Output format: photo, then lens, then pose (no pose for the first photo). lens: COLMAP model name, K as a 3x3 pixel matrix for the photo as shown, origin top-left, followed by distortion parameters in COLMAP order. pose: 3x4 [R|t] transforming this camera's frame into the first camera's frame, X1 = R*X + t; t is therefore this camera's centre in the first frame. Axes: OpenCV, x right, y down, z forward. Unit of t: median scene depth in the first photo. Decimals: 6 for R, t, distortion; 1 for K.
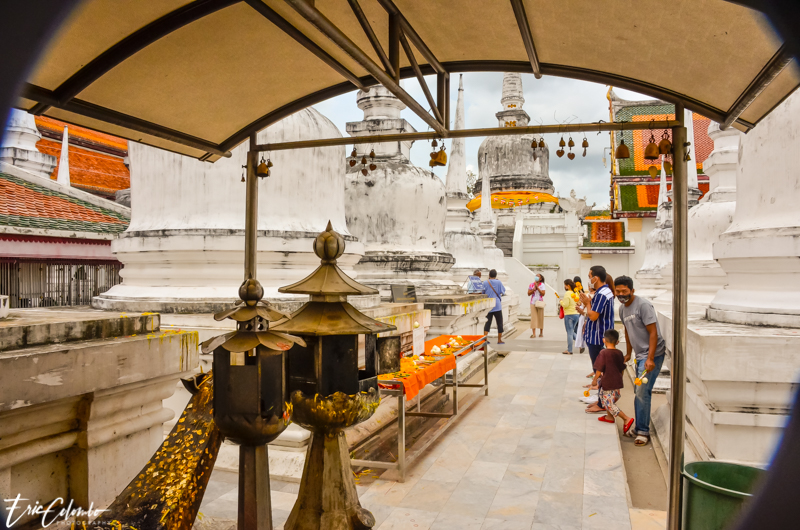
lens RADIAL K [[638.2, 0, 394.8], [0, 638.2, 263.7], [0, 0, 1]] dist [-0.109375, 0.003909]
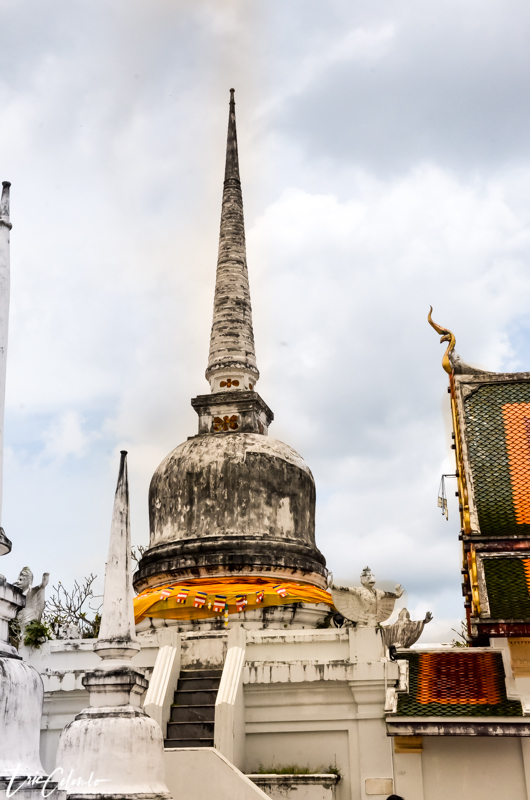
lens RADIAL K [[1151.8, 0, 267.6], [0, 1151.8, 401.0], [0, 0, 1]] dist [0.188981, 0.000000]
pose [[0.988516, 0.033802, 0.147289, 0.101104], [0.013286, 0.951448, -0.307522, 0.006949], [-0.150532, 0.305947, 0.940073, 0.268925]]
